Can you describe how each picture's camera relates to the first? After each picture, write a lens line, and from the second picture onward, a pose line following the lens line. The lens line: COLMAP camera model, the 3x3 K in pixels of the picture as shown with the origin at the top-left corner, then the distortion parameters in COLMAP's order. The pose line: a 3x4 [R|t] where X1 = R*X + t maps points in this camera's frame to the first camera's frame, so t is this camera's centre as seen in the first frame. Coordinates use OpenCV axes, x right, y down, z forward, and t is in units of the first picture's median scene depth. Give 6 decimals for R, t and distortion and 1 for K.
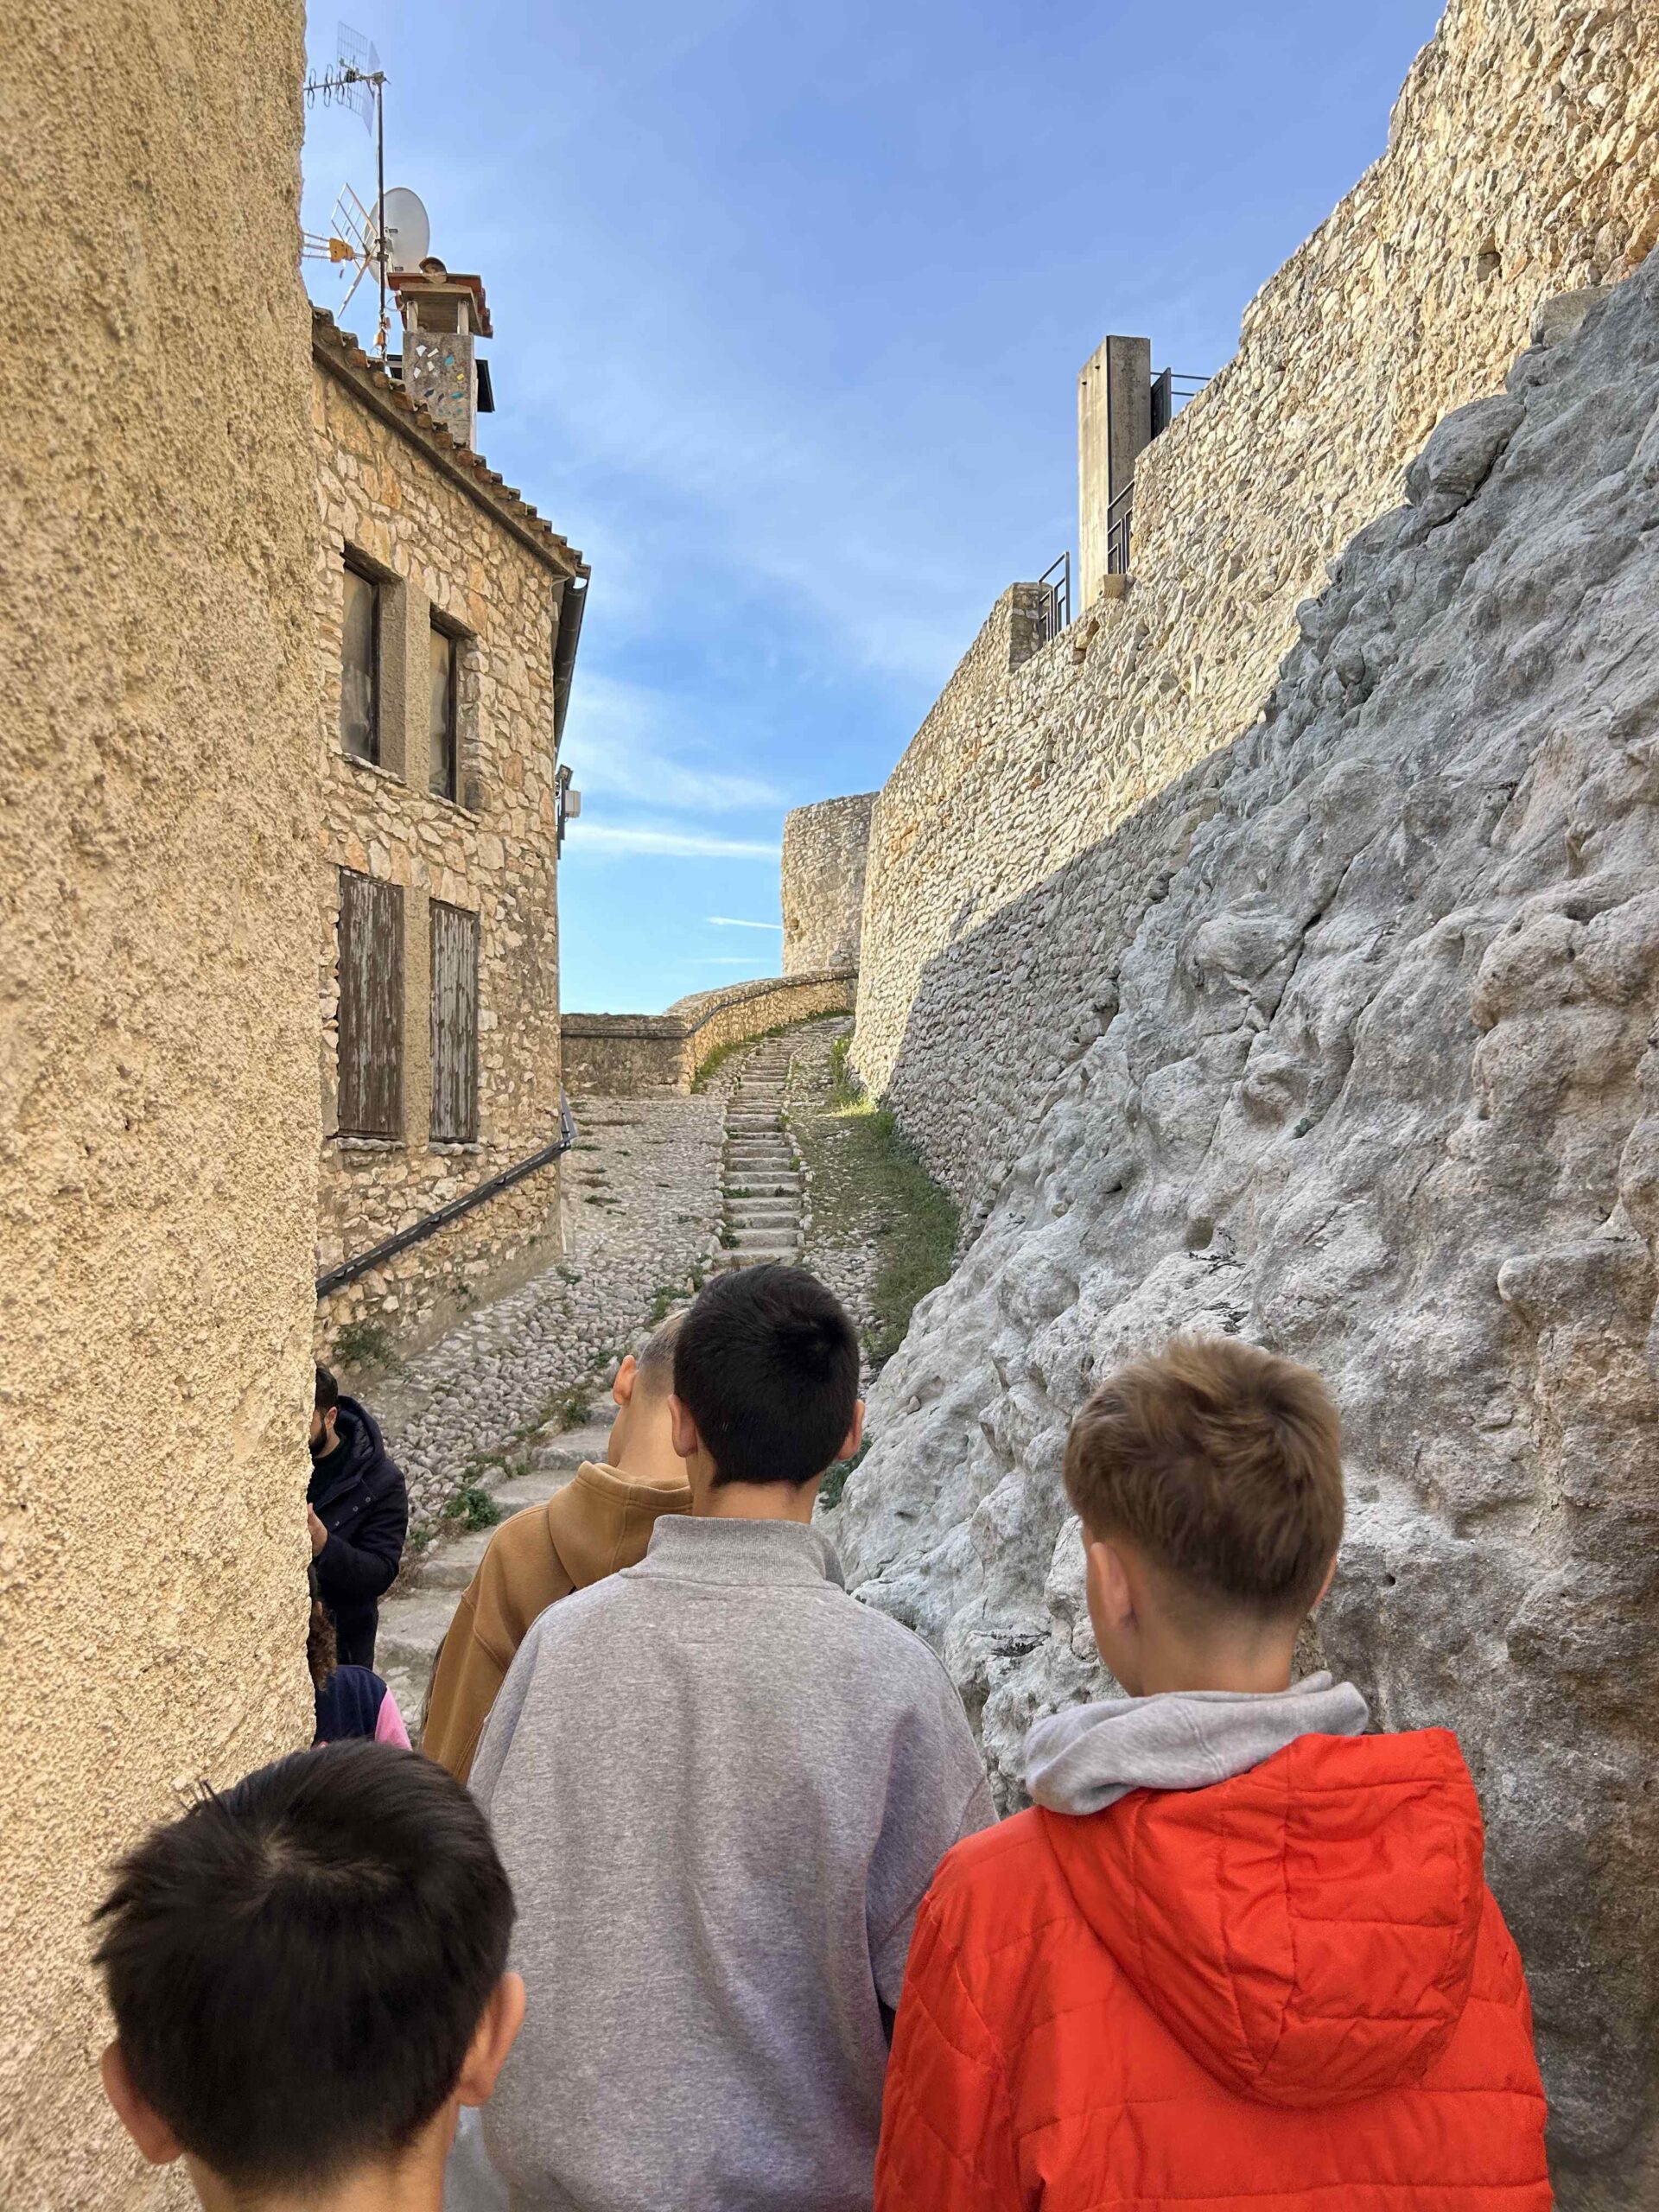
lens RADIAL K [[1687.5, 0, 830.1], [0, 1687.5, 1113.1], [0, 0, 1]] dist [0.012849, -0.028204]
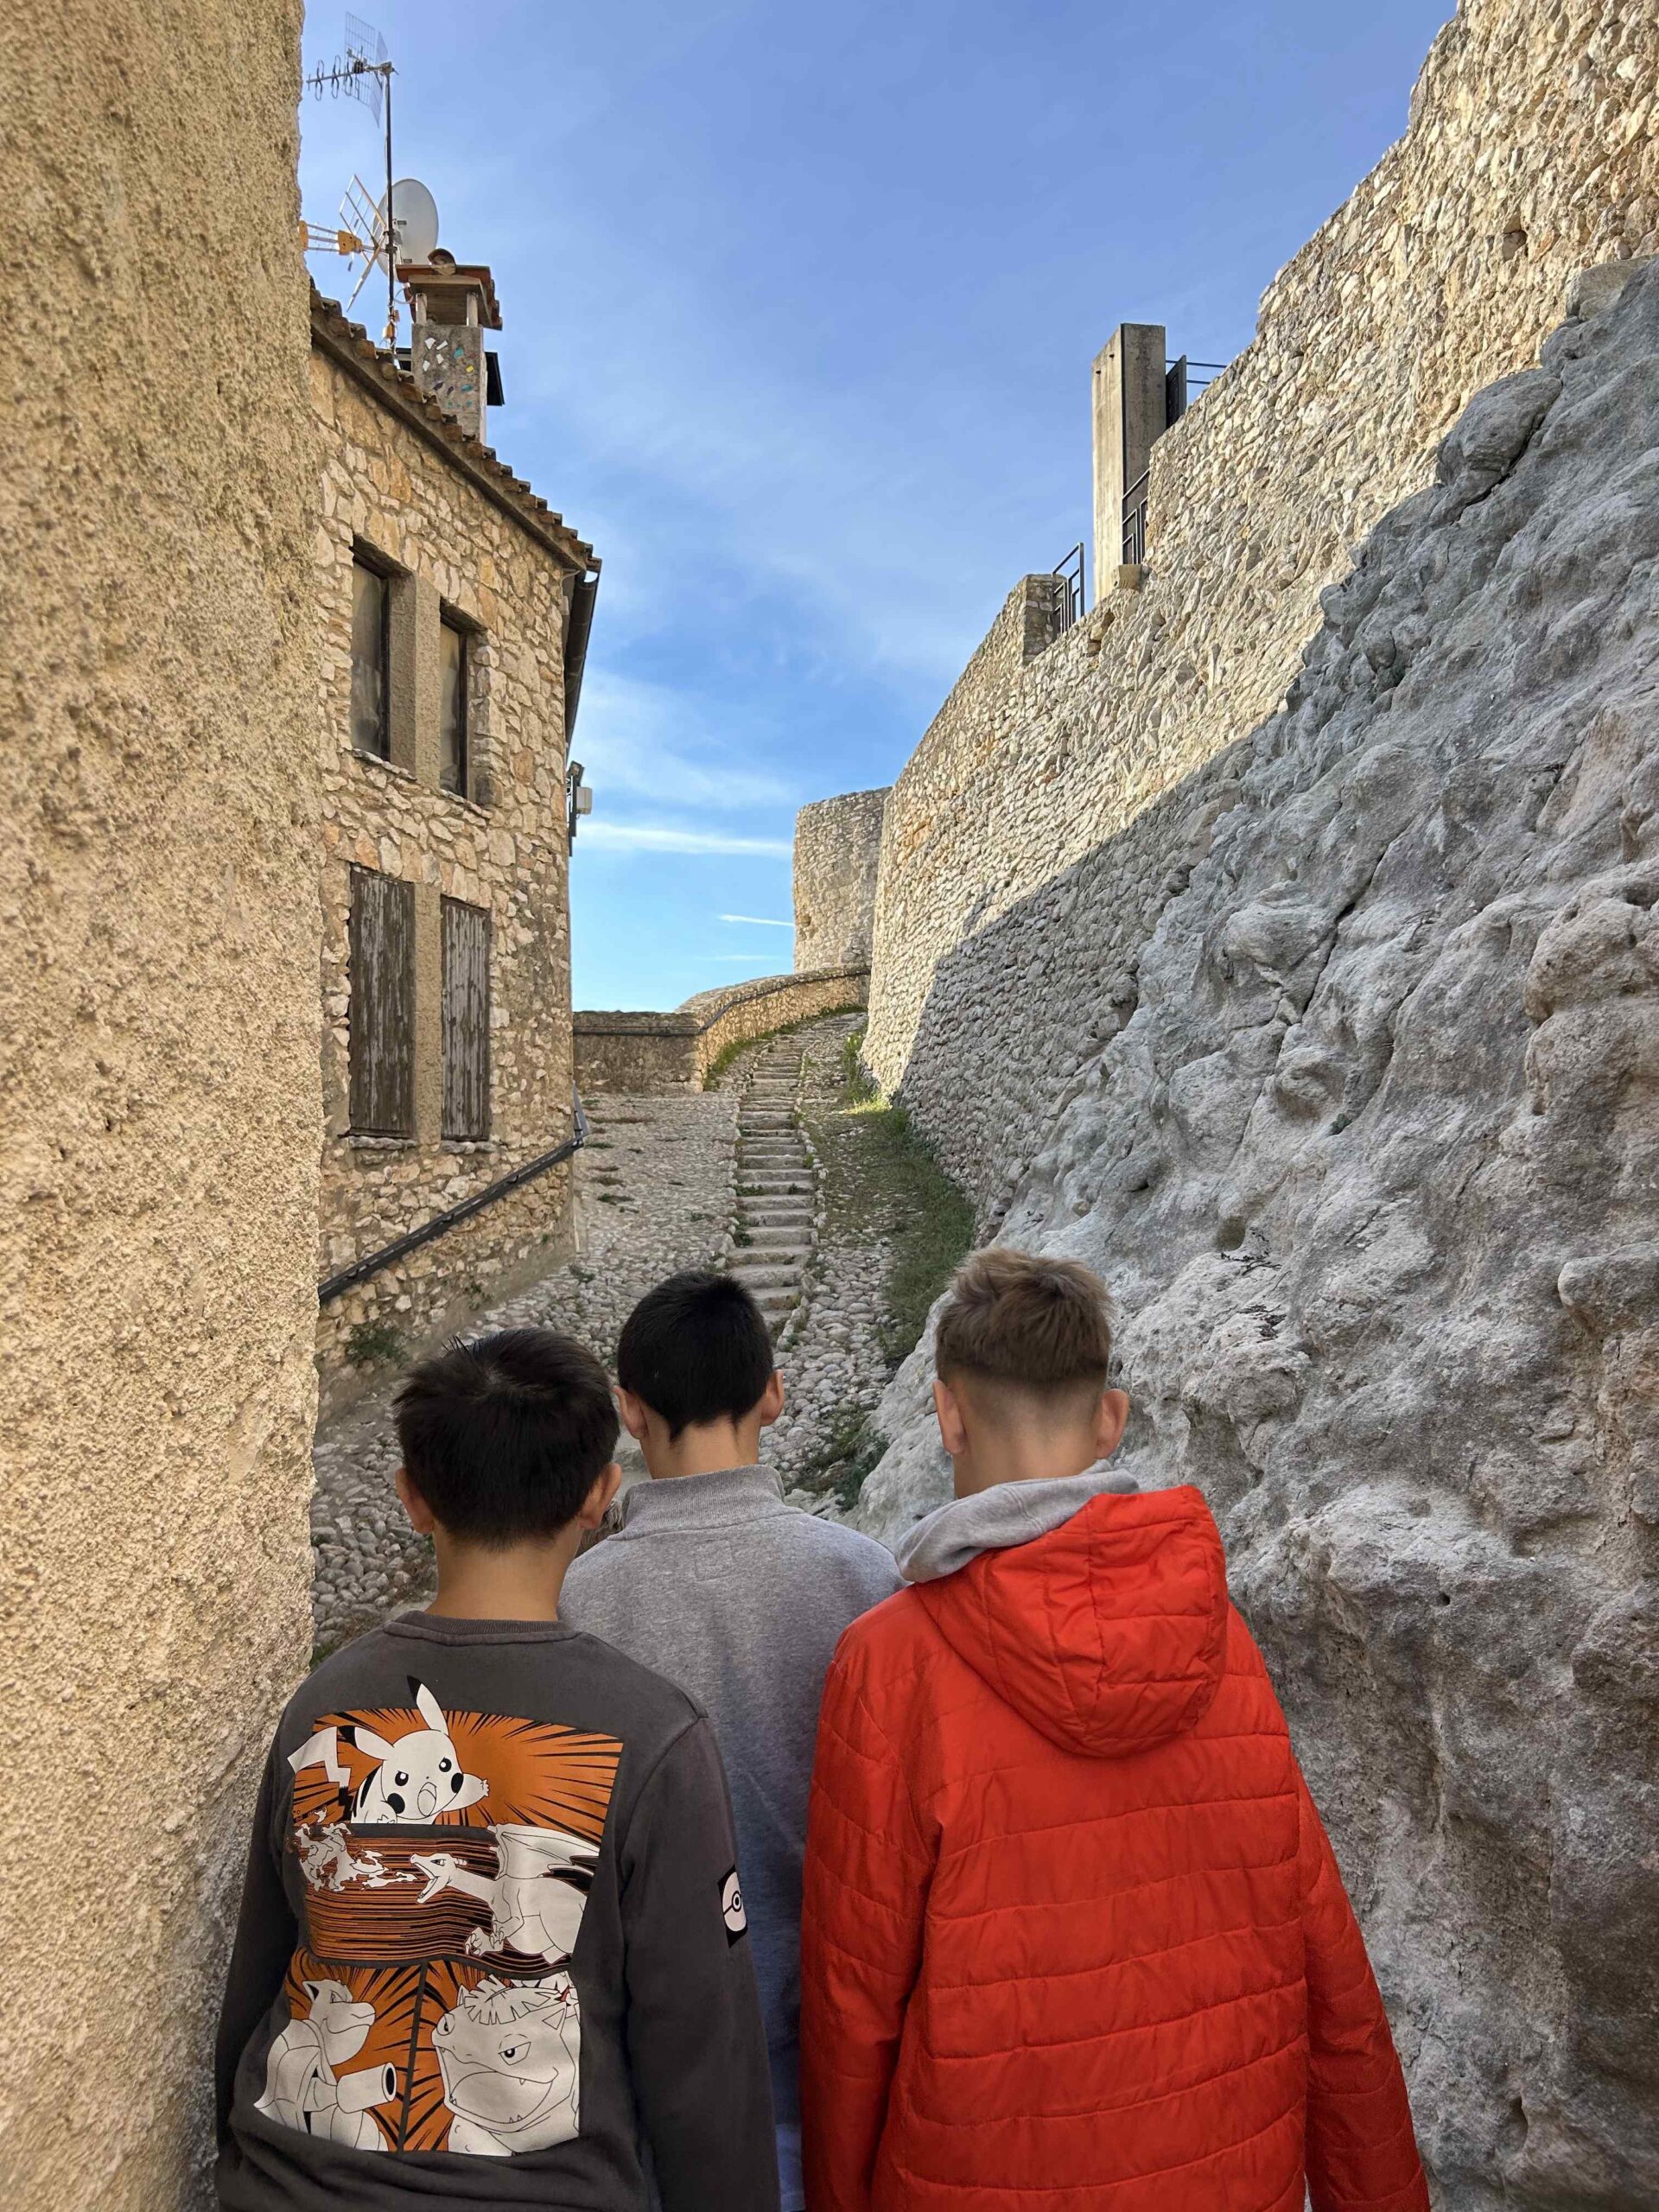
lens RADIAL K [[1687.5, 0, 819.1], [0, 1687.5, 1117.3], [0, 0, 1]] dist [0.012849, -0.028204]
pose [[0.999902, -0.002890, -0.013713, -0.001384], [0.002949, 0.999986, 0.004307, -0.000038], [0.013700, -0.004347, 0.999897, 0.009338]]
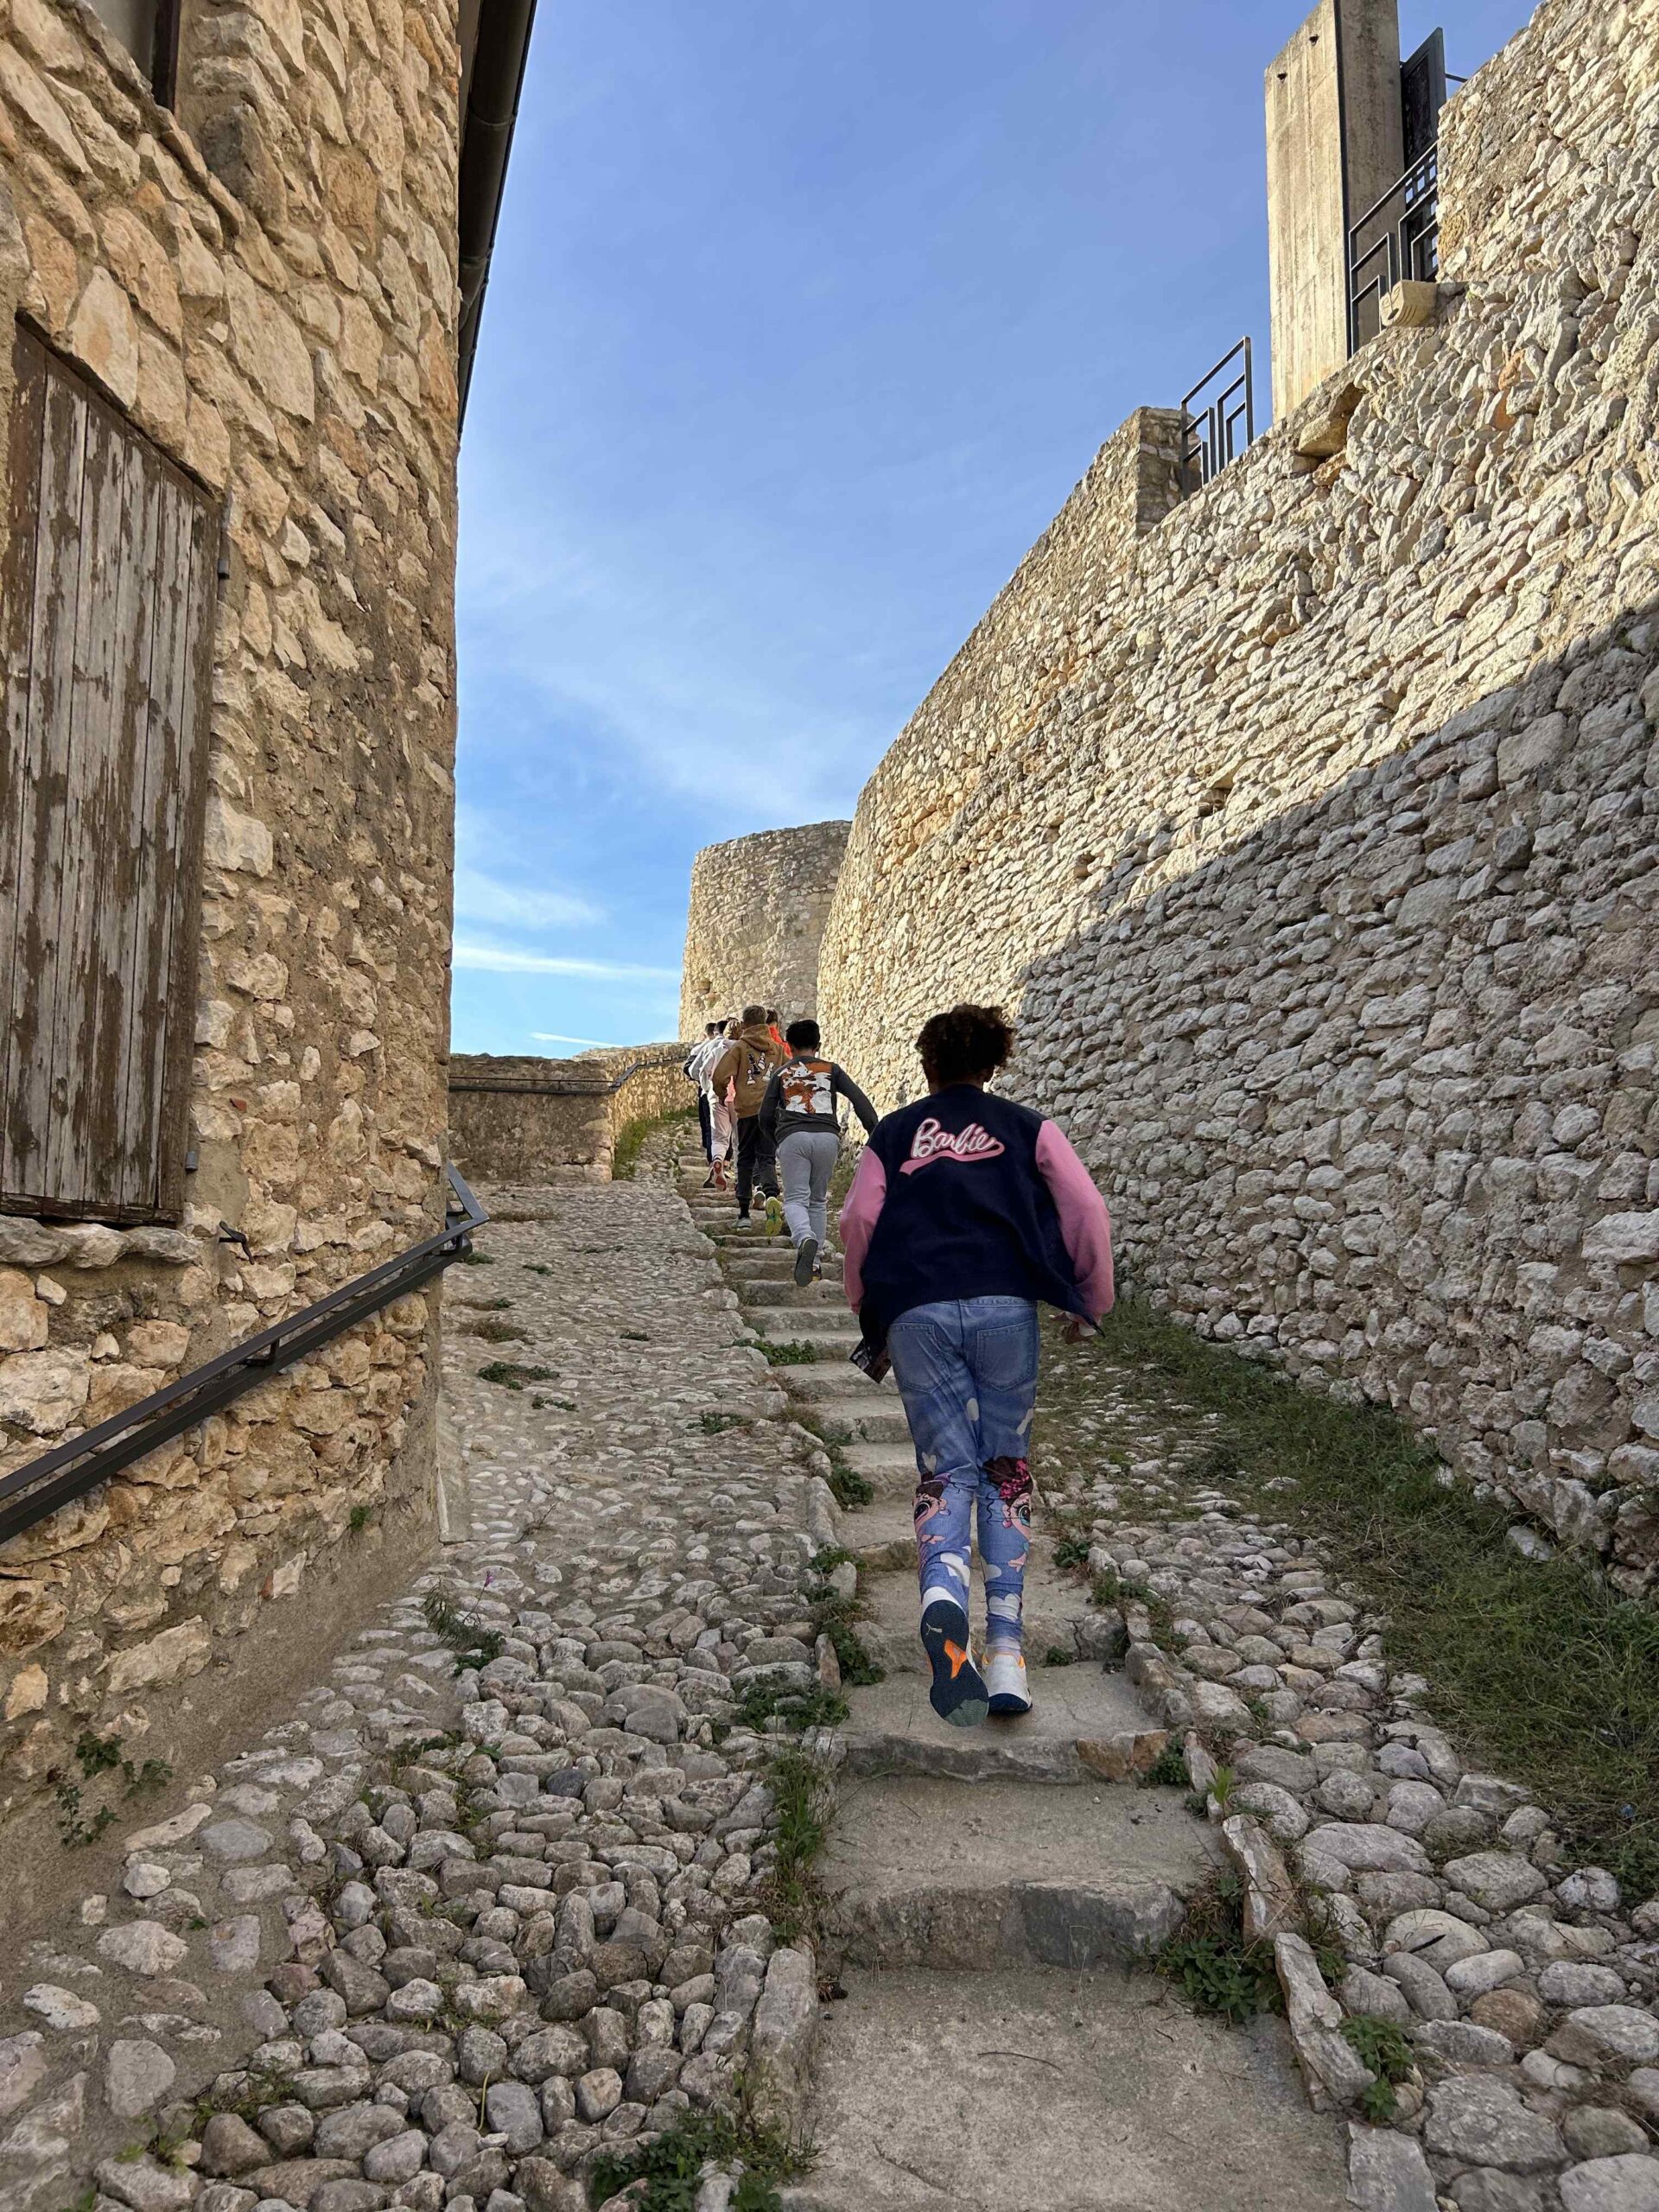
lens RADIAL K [[1687.5, 0, 820.7], [0, 1687.5, 1096.5], [0, 0, 1]] dist [0.012849, -0.028204]
pose [[0.995807, 0.021830, 0.088840, -0.126043], [-0.014520, 0.996518, -0.082104, 0.018010], [-0.090323, 0.080469, 0.992656, 0.705069]]
